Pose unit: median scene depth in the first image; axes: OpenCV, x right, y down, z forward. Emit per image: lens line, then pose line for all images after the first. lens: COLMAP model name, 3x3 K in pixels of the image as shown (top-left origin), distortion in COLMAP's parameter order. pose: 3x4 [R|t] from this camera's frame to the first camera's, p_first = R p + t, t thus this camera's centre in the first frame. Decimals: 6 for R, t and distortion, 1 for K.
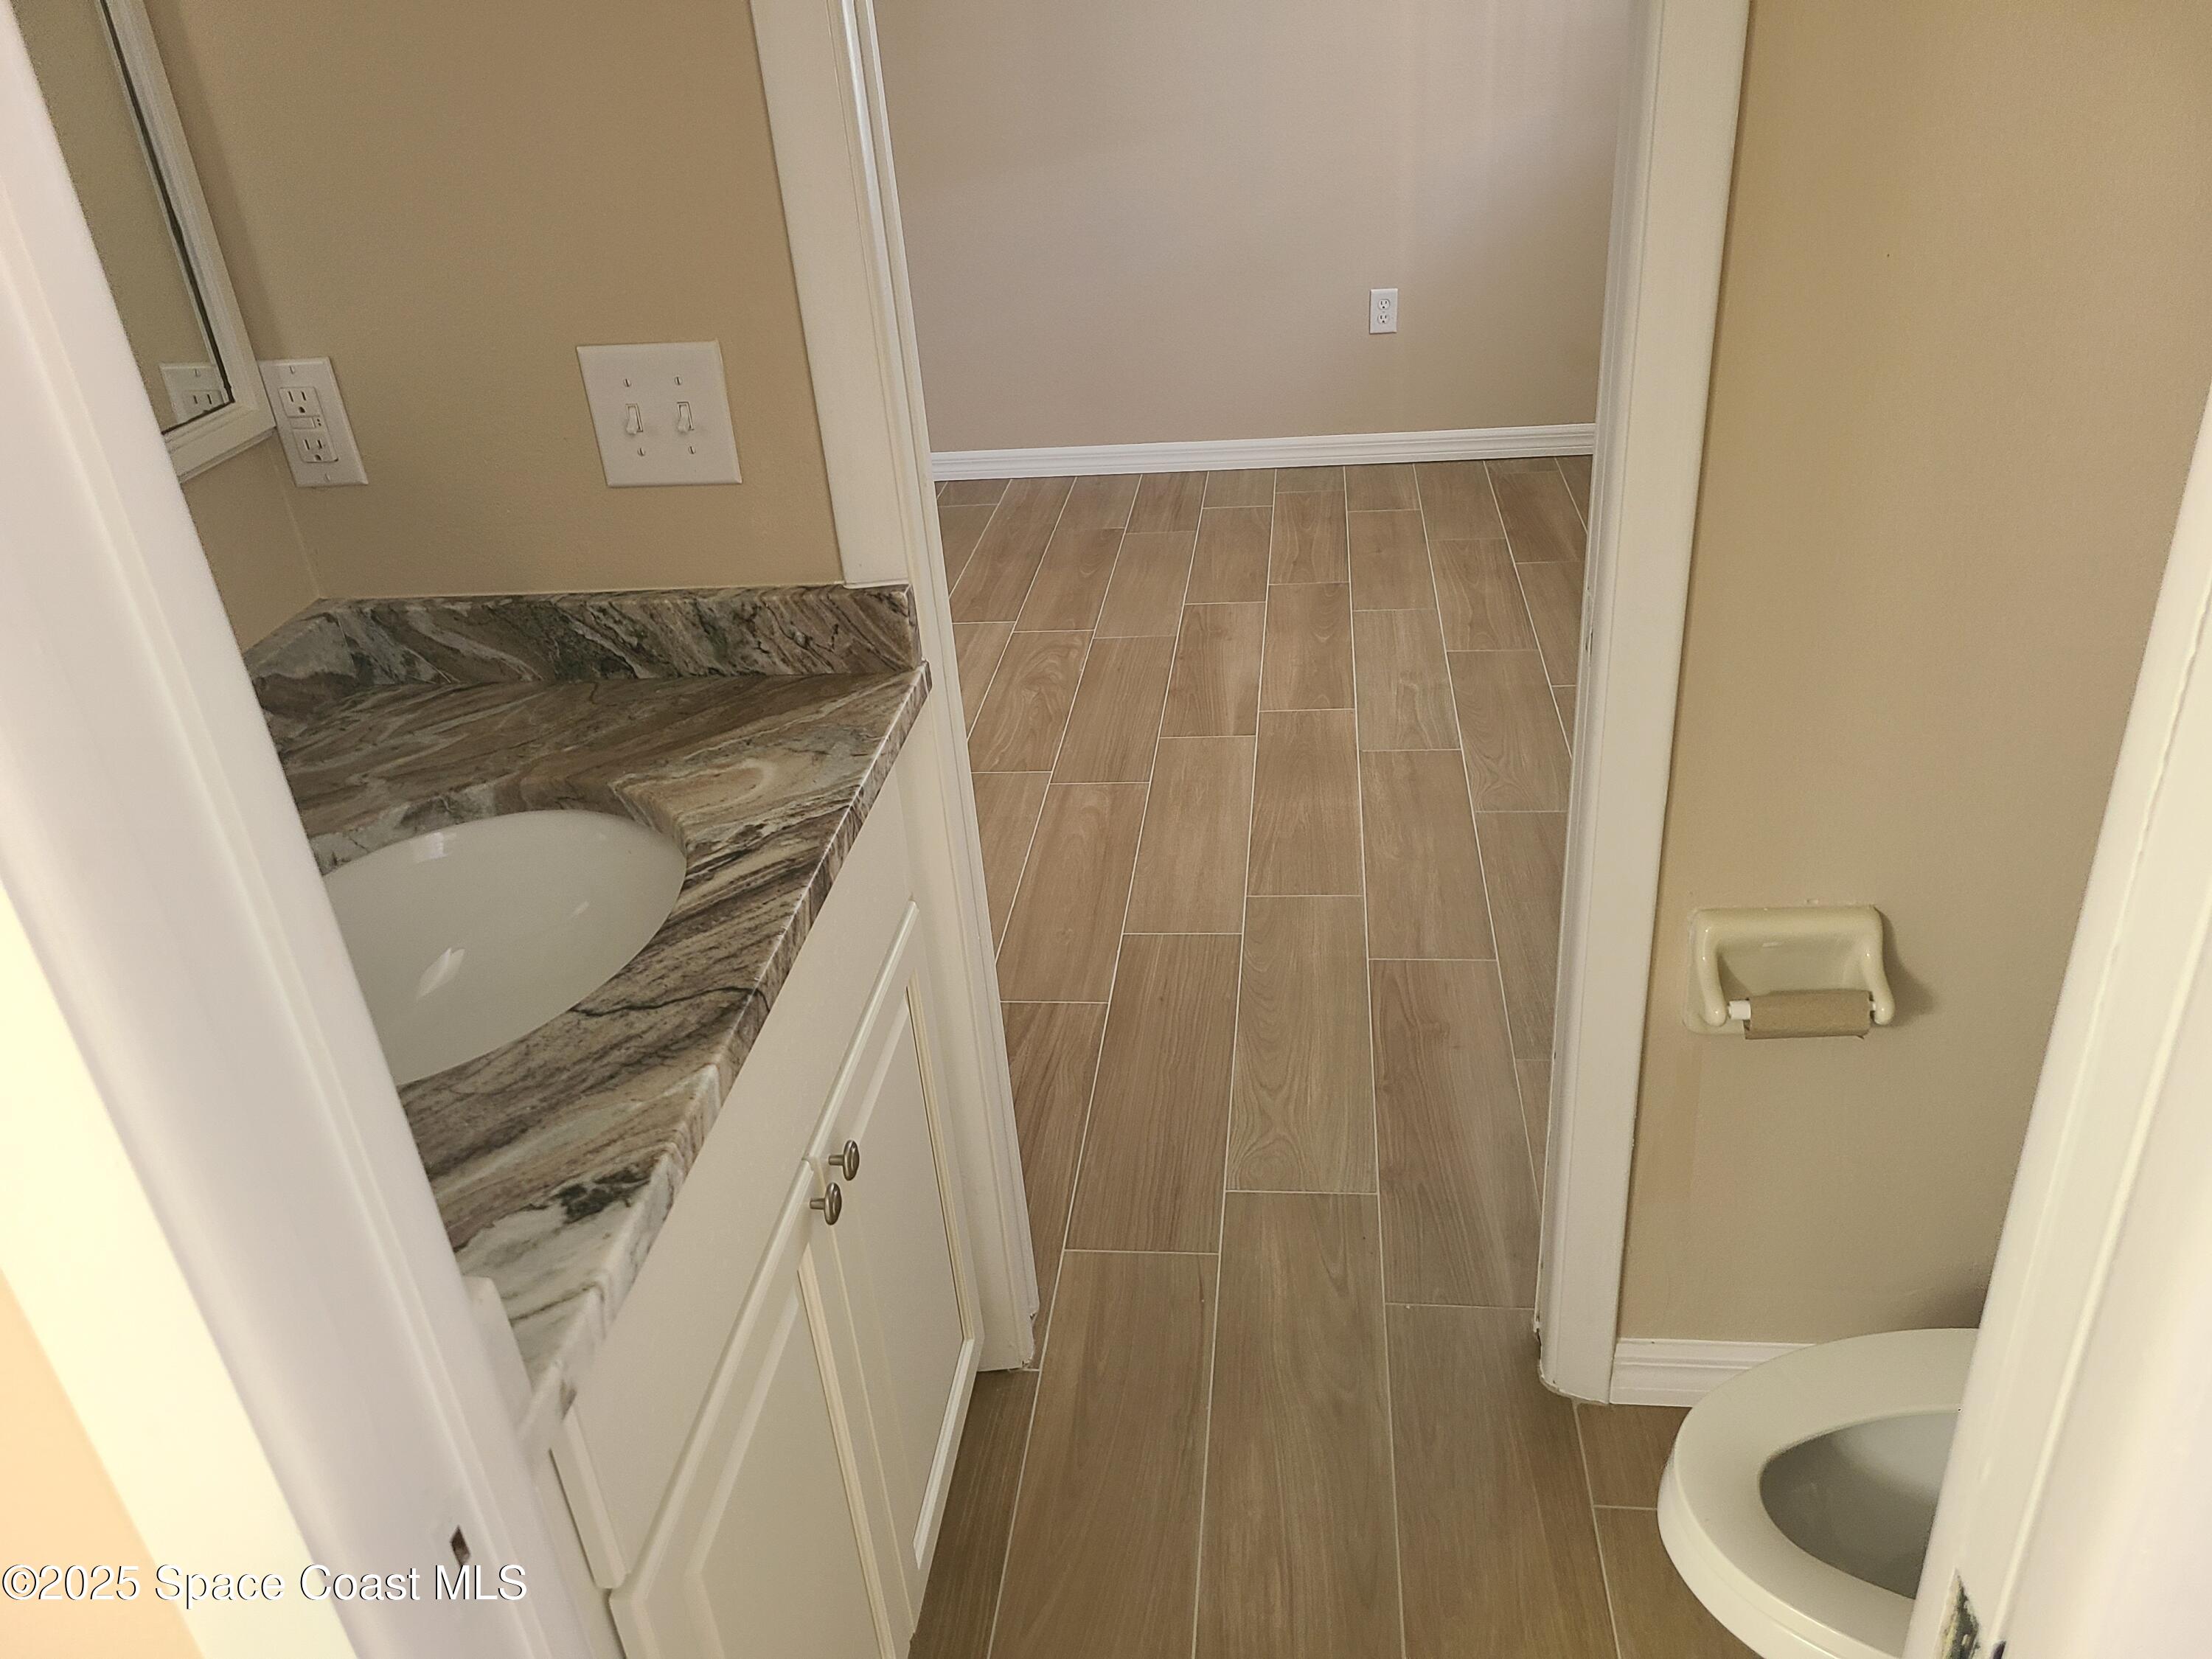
lens RADIAL K [[1661.8, 0, 1110.4], [0, 1661.8, 831.8], [0, 0, 1]] dist [0.058833, -0.039241]
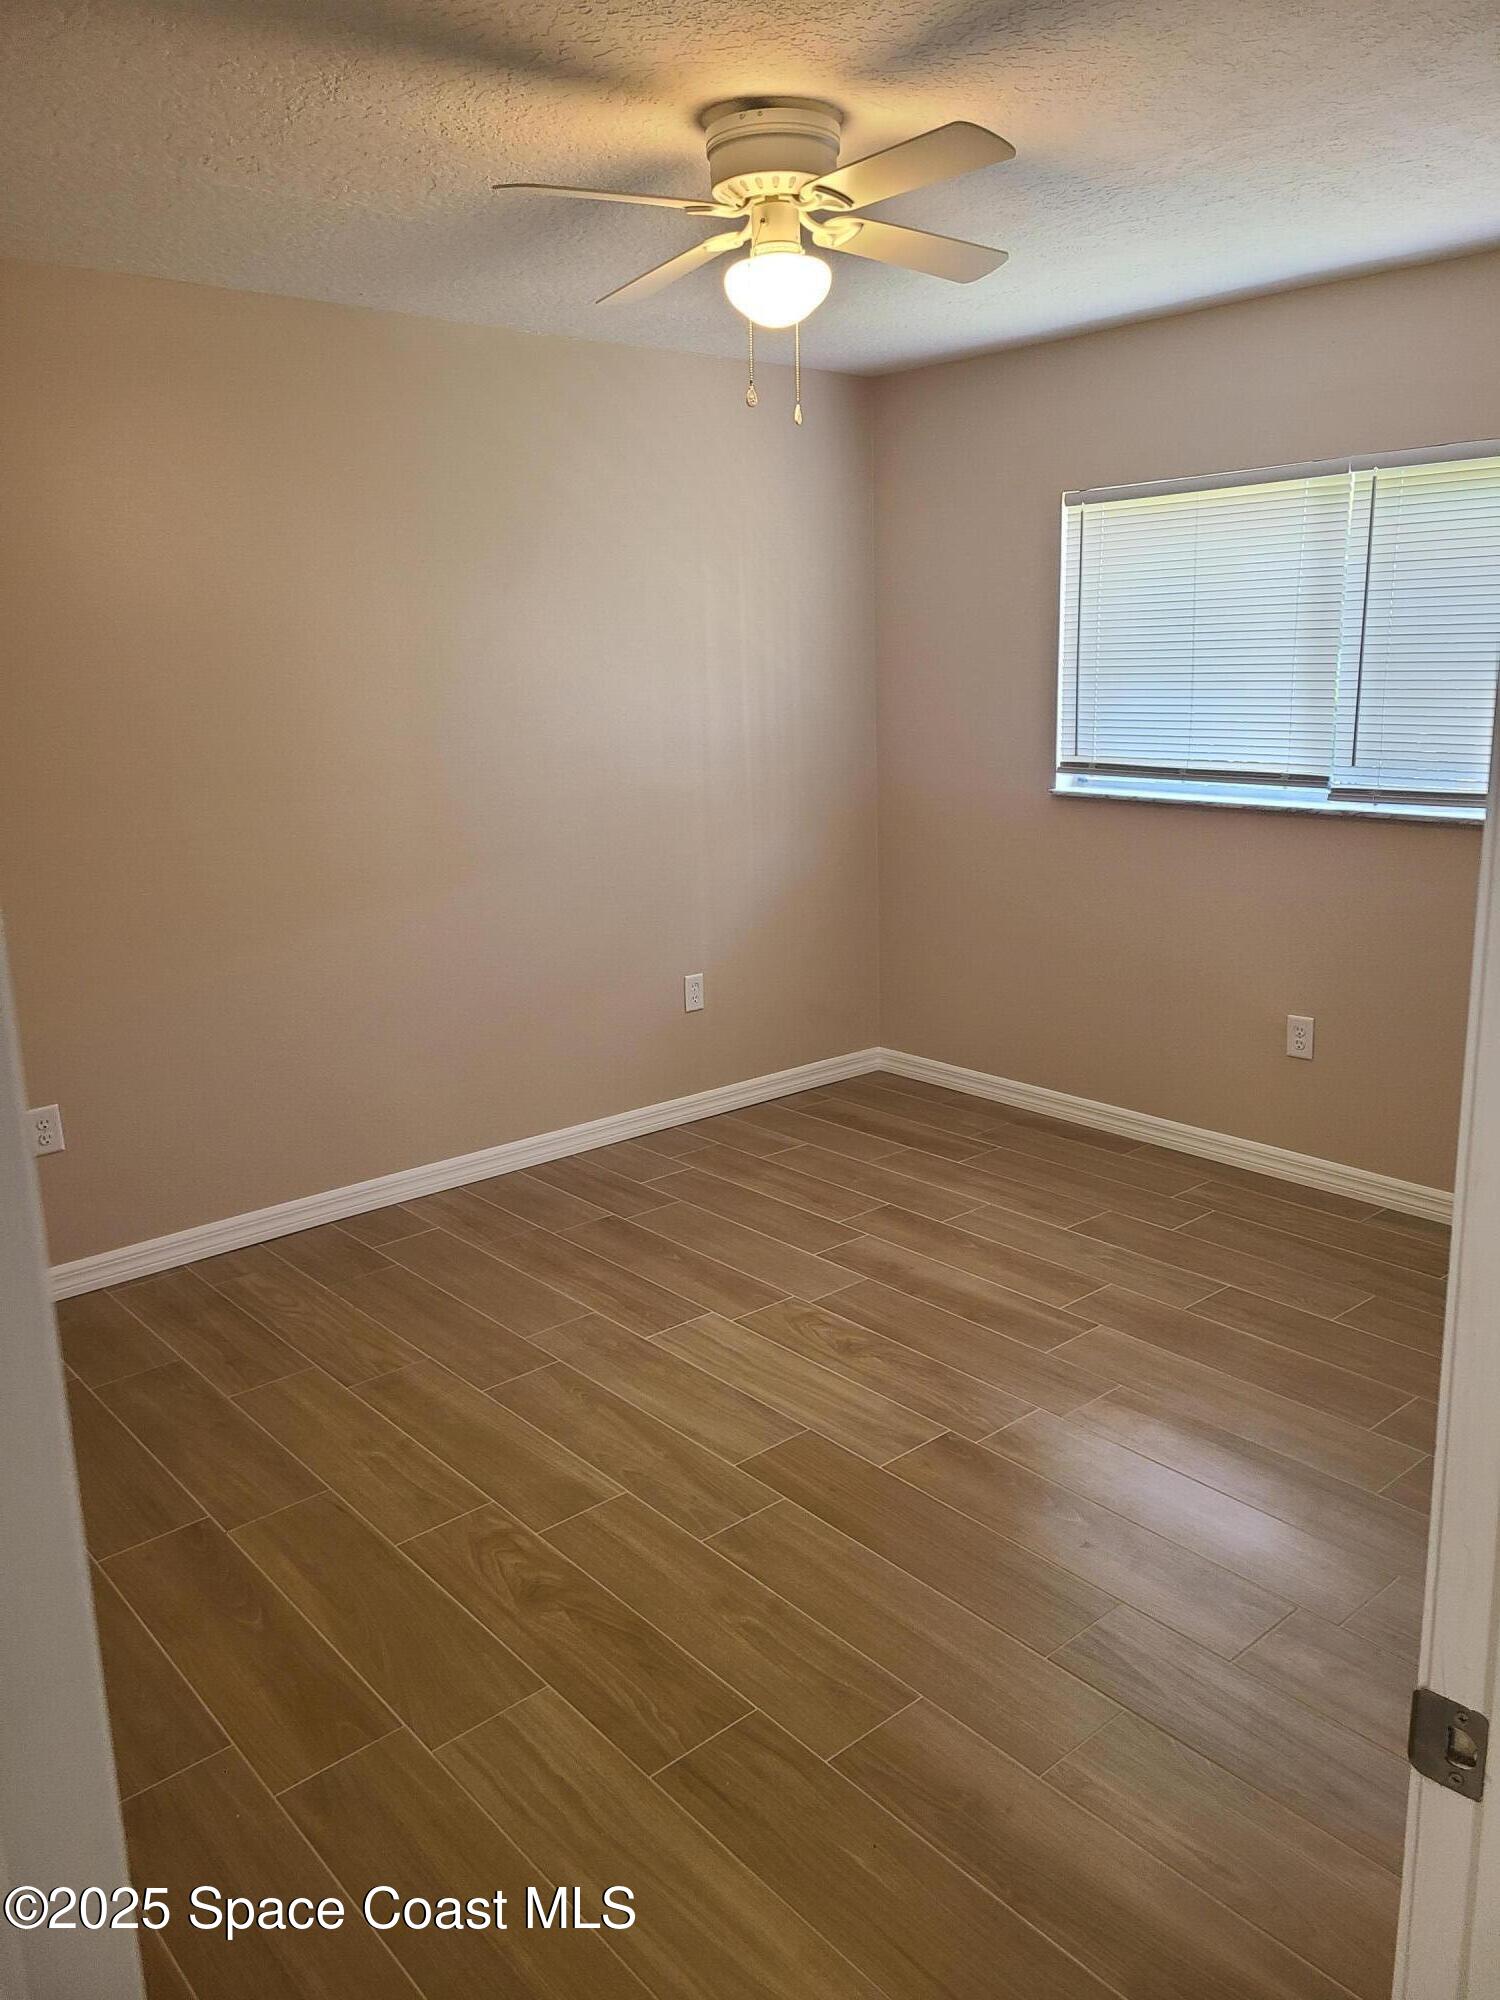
lens RADIAL K [[1502.5, 0, 752.2], [0, 1502.5, 998.5], [0, 0, 1]] dist [0.058833, -0.039241]
pose [[0.681572, -0.116134, 0.722476, -0.641194], [0.327478, 0.931345, -0.159228, -0.143974], [-0.654383, 0.345121, 0.672811, 0.305285]]
